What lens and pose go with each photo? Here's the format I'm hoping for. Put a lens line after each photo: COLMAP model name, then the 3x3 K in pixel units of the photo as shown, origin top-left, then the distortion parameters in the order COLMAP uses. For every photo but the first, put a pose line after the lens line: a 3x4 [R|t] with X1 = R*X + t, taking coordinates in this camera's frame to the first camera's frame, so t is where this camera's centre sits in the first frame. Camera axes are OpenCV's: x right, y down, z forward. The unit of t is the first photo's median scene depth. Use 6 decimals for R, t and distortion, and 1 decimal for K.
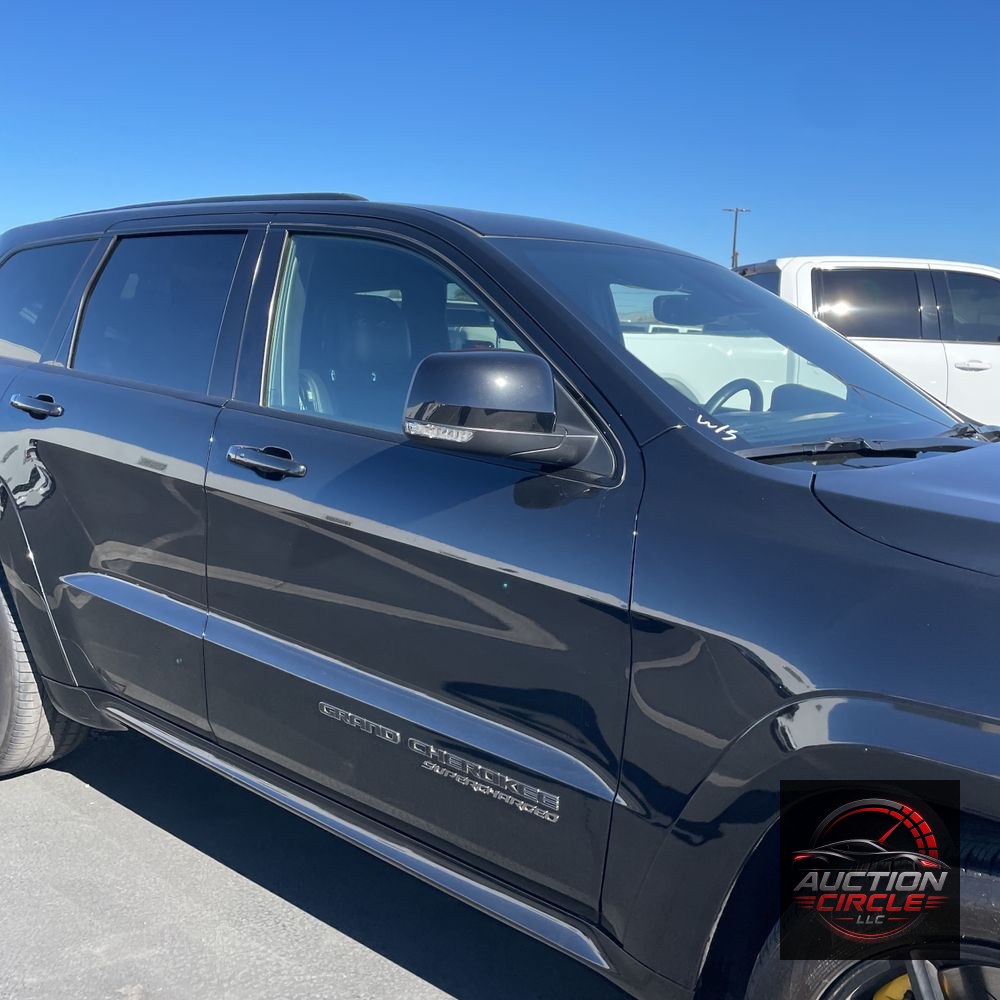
lens RADIAL K [[1000.0, 0, 501.7], [0, 1000.0, 496.4], [0, 0, 1]] dist [0.044272, 0.000000]
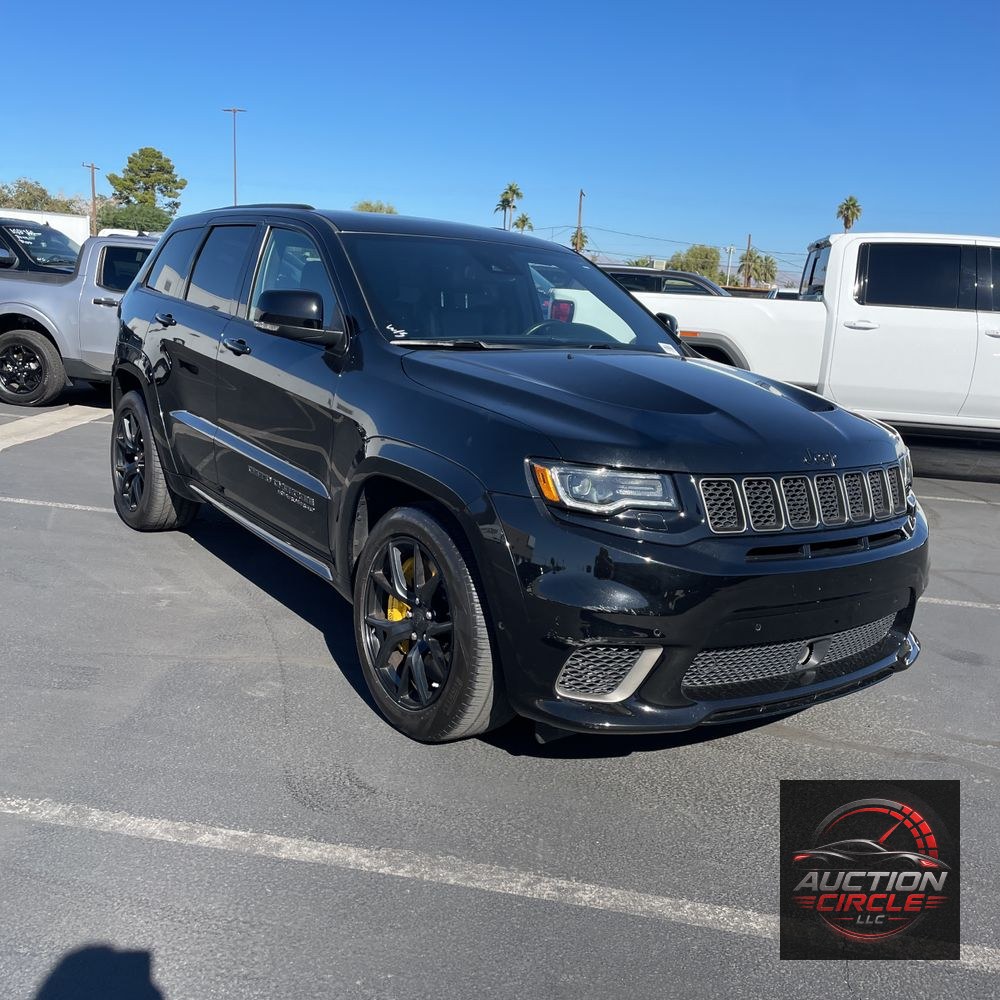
lens RADIAL K [[1000.0, 0, 487.6], [0, 1000.0, 518.6], [0, 0, 1]] dist [0.044272, 0.000000]
pose [[0.956403, 0.087153, -0.278744, 0.633642], [-0.072487, 0.995408, 0.062515, 0.112286], [0.282912, -0.039585, 0.958329, -0.597962]]
